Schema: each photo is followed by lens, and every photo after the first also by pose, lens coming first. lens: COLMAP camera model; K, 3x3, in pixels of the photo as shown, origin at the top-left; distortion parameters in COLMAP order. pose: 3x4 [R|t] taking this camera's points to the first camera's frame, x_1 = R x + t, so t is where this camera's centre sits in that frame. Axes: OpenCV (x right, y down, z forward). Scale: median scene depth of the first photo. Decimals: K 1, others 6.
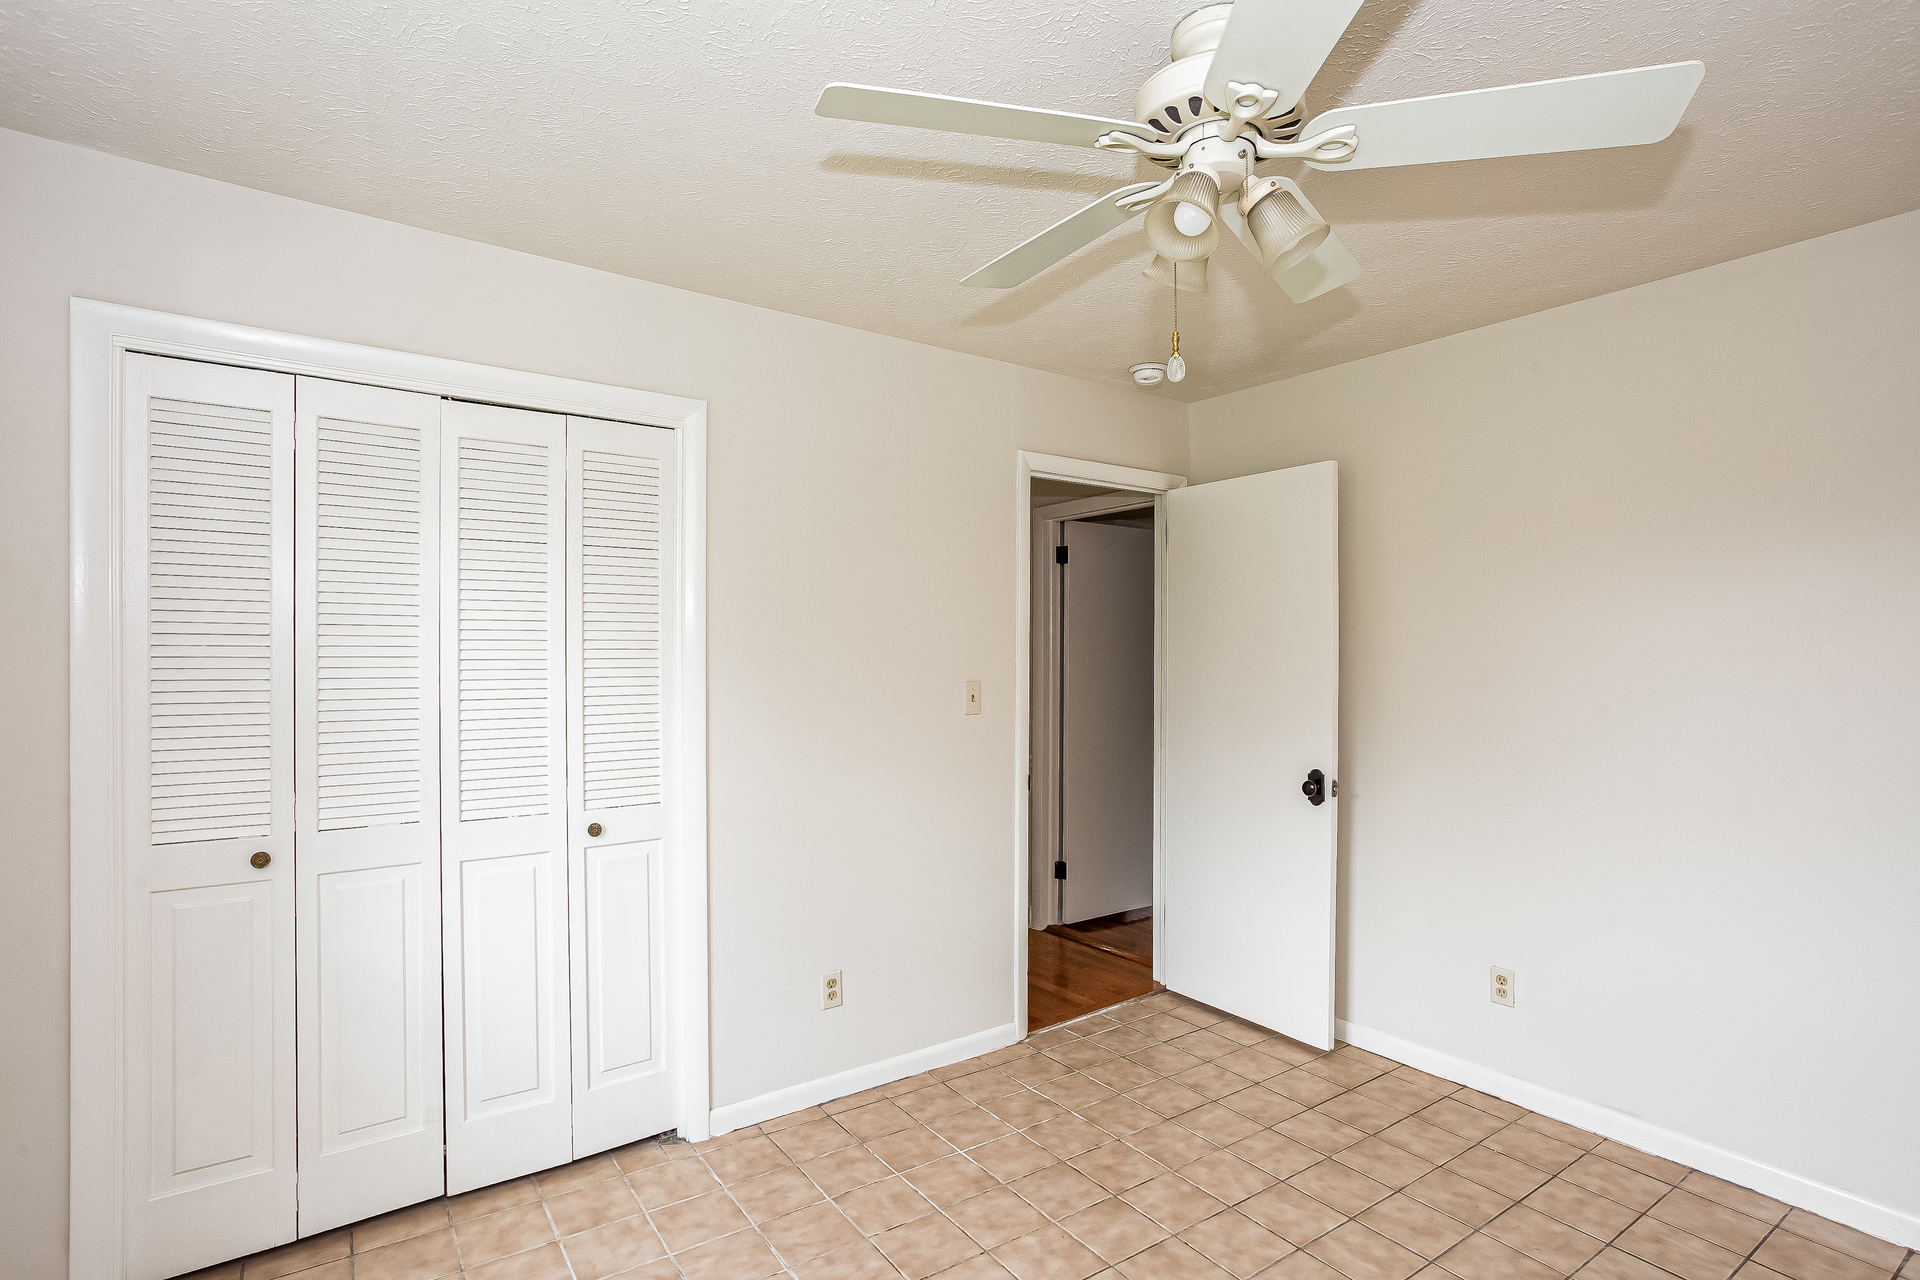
lens RADIAL K [[947.7, 0, 950.5], [0, 947.7, 656.3], [0, 0, 1]] dist [-0.021955, 0.014239]
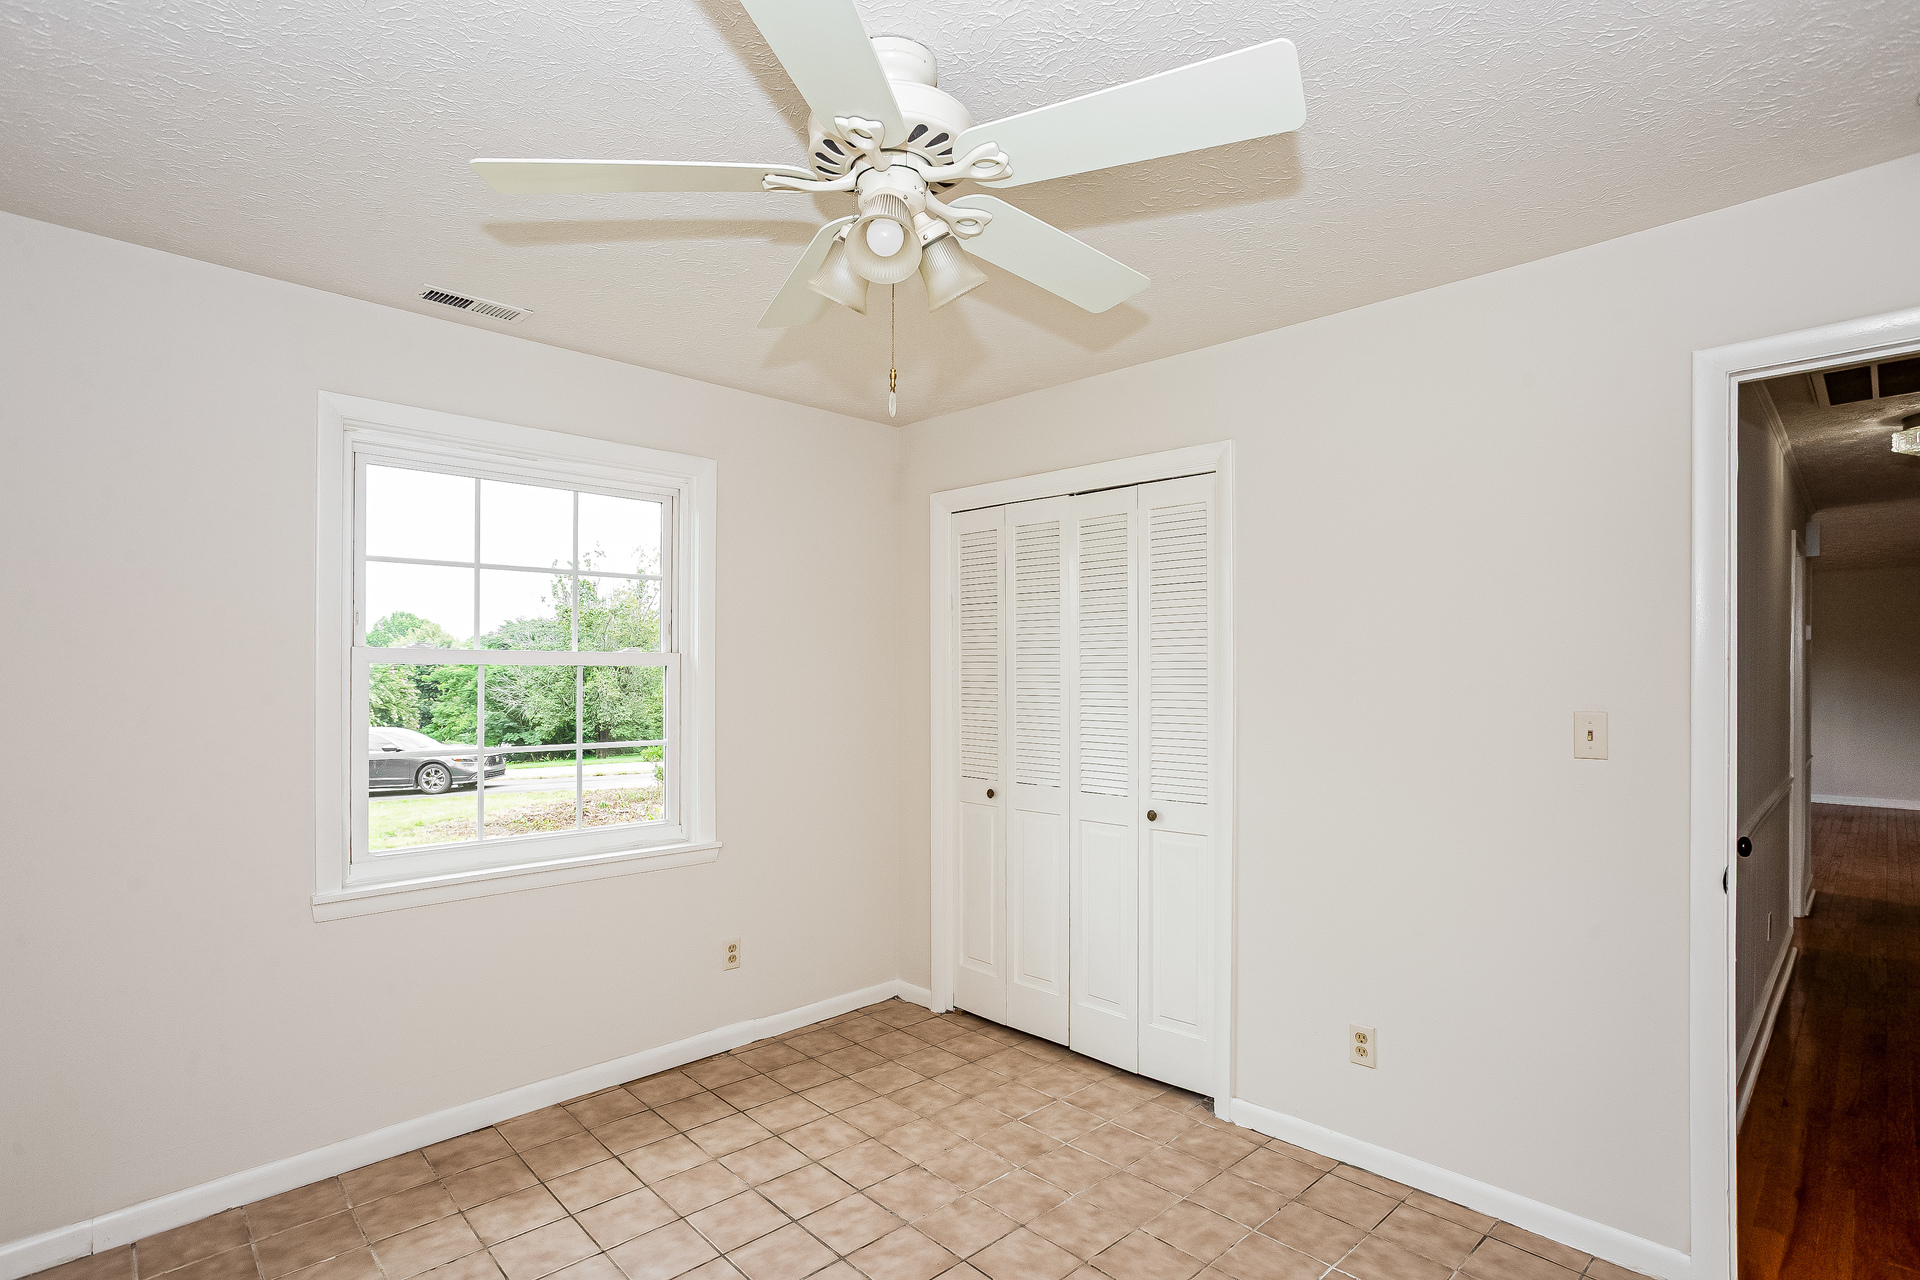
lens RADIAL K [[947.7, 0, 970.9], [0, 947.7, 671.6], [0, 0, 1]] dist [-0.021955, 0.014239]
pose [[0.176463, 0.001540, -0.984306, 0.815315], [0.000665, 0.999998, 0.001683, -0.006670], [0.984307, -0.000951, 0.176462, 0.560993]]
